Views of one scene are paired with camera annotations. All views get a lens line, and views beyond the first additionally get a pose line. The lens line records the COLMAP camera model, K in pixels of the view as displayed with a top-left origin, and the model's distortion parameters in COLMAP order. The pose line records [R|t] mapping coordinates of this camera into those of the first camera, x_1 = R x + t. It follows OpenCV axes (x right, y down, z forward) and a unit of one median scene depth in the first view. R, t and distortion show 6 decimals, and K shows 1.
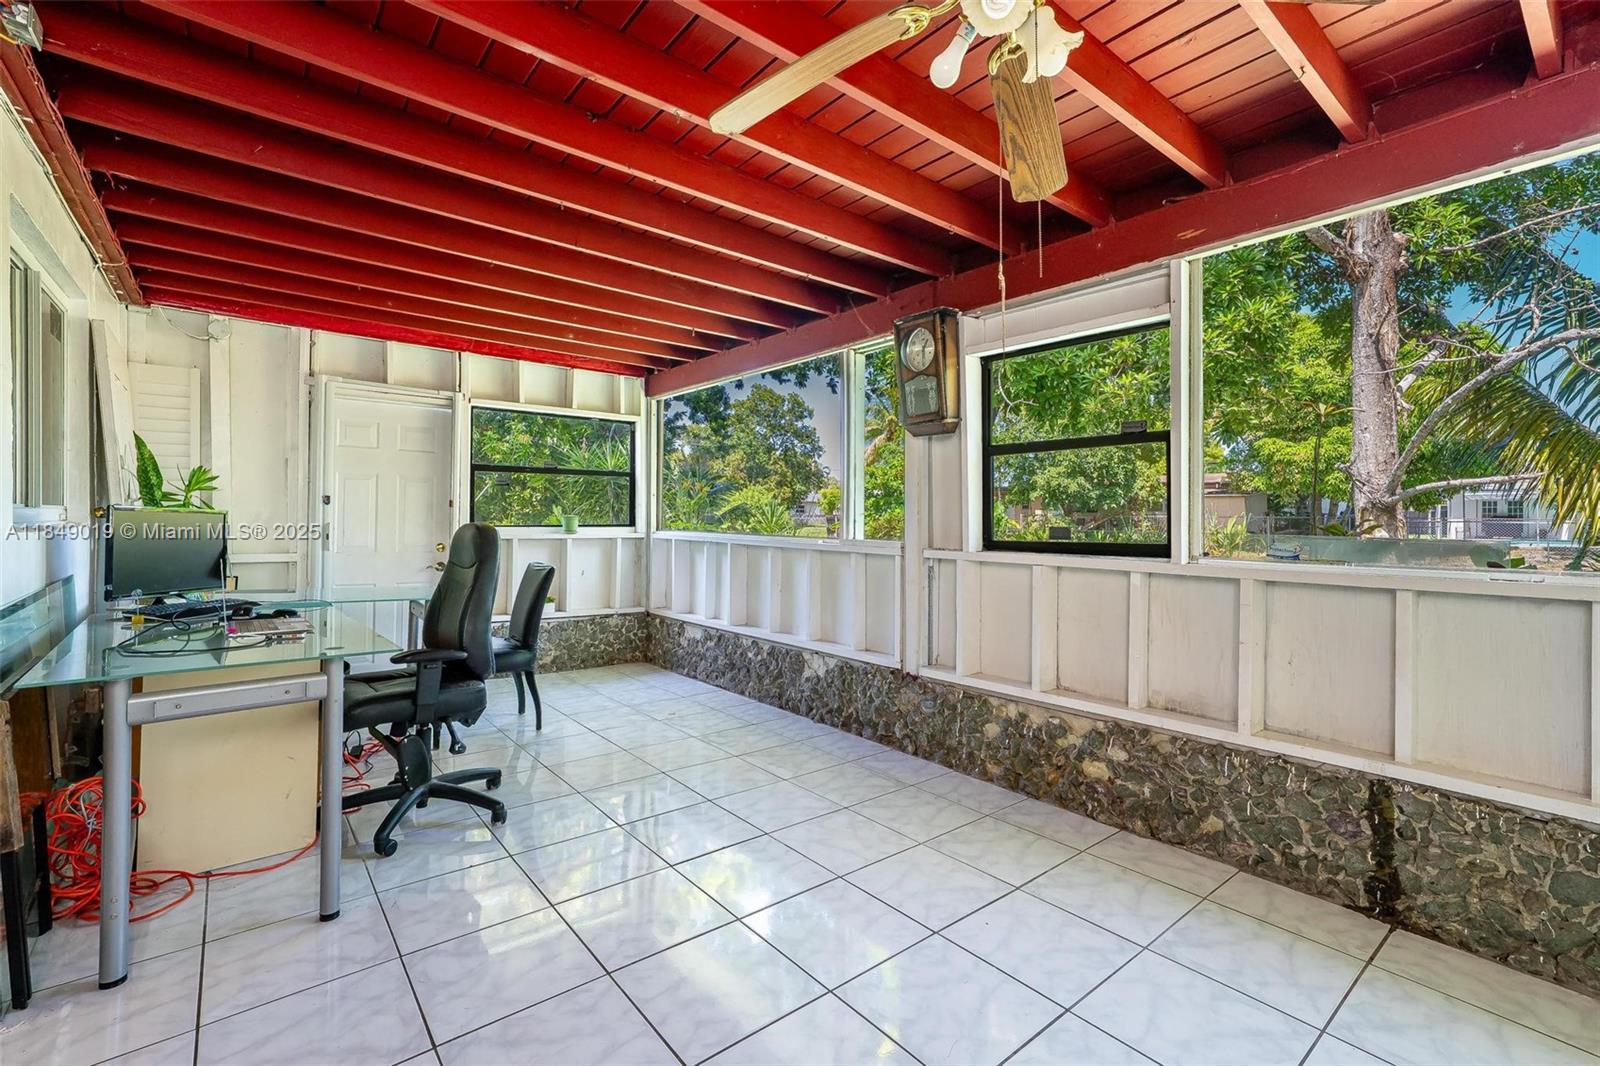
lens RADIAL K [[696.4, 0, 803.1], [0, 696.4, 525.8], [0, 0, 1]] dist [0.001629, 0.000232]
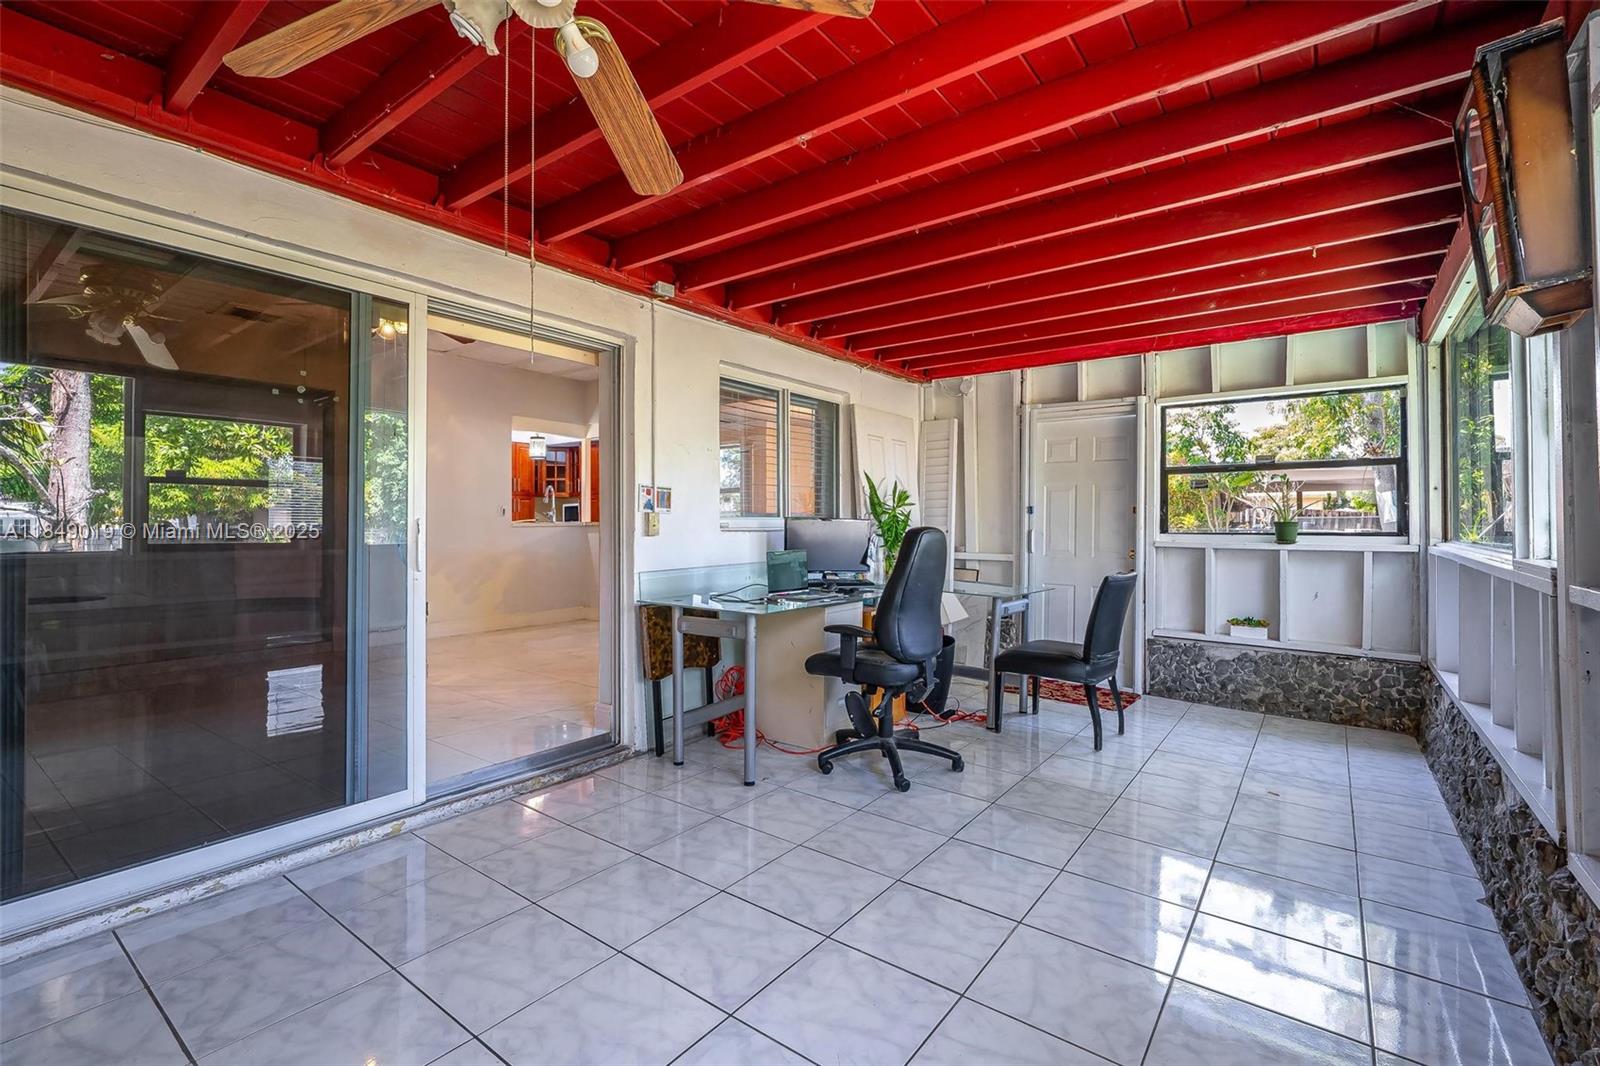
lens RADIAL K [[717.6, 0, 804.0], [0, 717.6, 533.8], [0, 0, 1]] dist [-0.009465, 0.000367]
pose [[0.230861, 0.005520, -0.972971, 0.381867], [-0.007121, 0.999967, 0.003984, 0.000602], [0.972961, 0.006009, 0.230892, 0.324316]]
